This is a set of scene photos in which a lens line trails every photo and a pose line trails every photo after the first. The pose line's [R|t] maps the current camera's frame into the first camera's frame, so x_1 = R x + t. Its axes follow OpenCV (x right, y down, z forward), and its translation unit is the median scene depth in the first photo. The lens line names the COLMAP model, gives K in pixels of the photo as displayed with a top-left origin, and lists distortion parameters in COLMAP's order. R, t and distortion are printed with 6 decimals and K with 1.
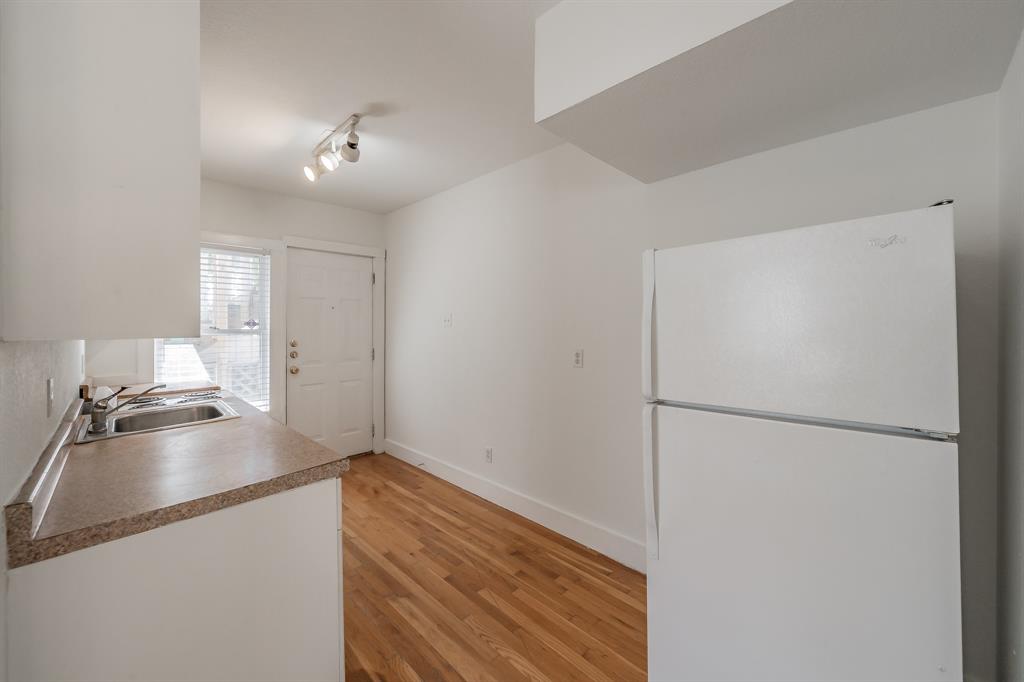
lens RADIAL K [[391.8, 0, 520.7], [0, 391.8, 332.7], [0, 0, 1]] dist [0.000006, -0.000077]
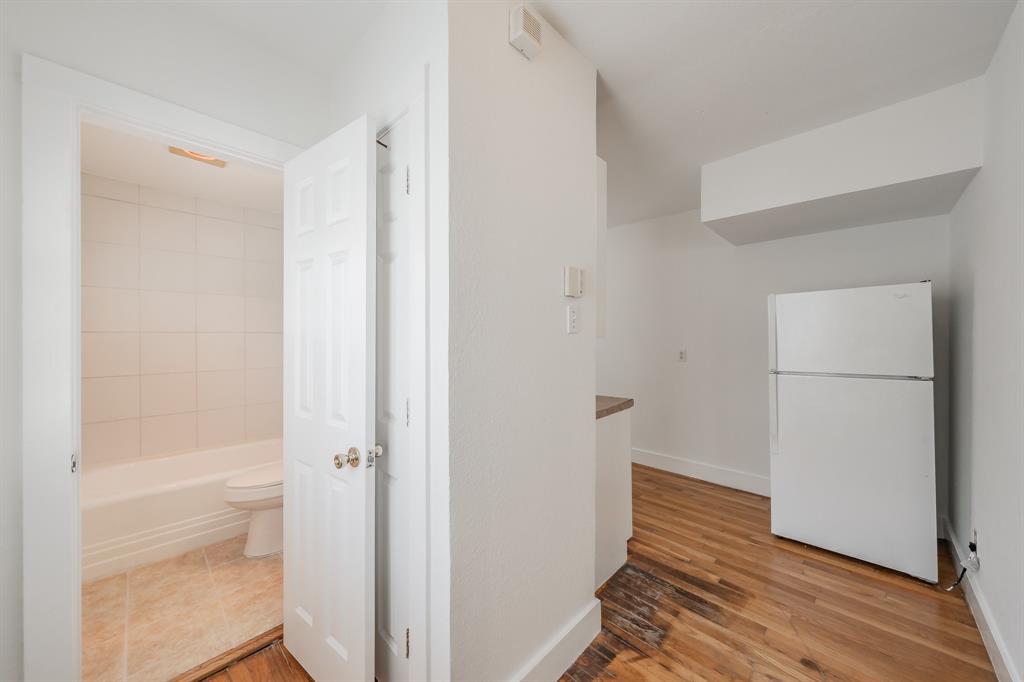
lens RADIAL K [[365.5, 0, 519.0], [0, 365.5, 340.6], [0, 0, 1]] dist [-0.001496, -0.000142]
pose [[0.999940, 0.003784, 0.010232, -0.579528], [-0.003689, 0.999950, -0.009281, 0.025358], [-0.010267, 0.009242, 0.999905, -0.485529]]
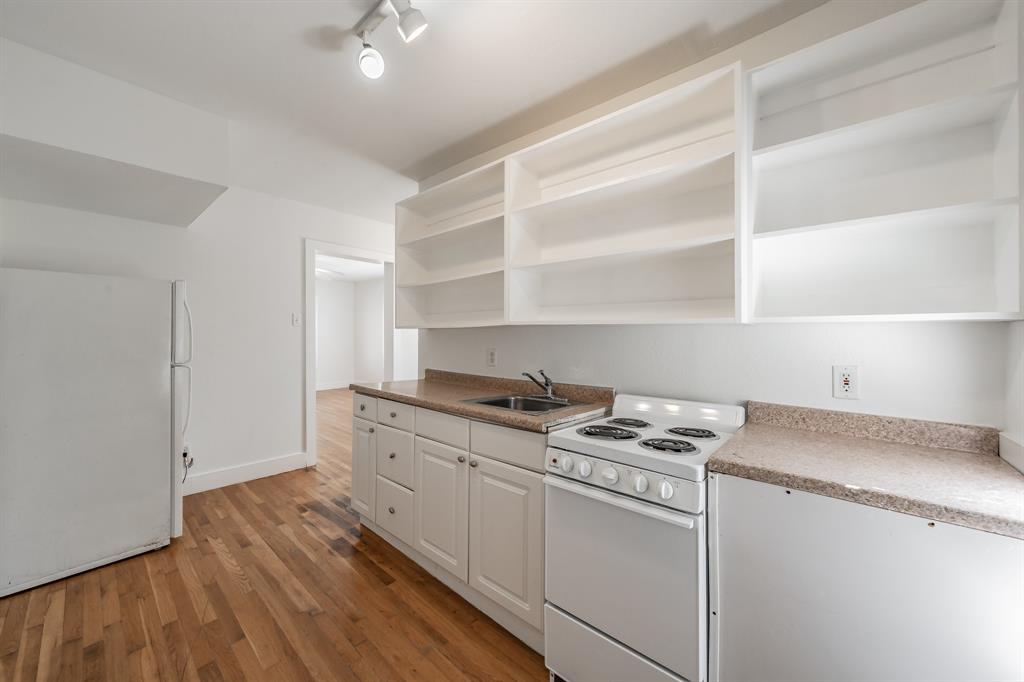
lens RADIAL K [[372.0, 0, 502.7], [0, 372.0, 330.9], [0, 0, 1]] dist [-0.000233, -0.000036]
pose [[-0.998801, -0.000611, -0.048945, -0.664365], [-0.001150, 0.999939, 0.010987, -0.003125], [0.048936, 0.011030, -0.998741, 1.727642]]
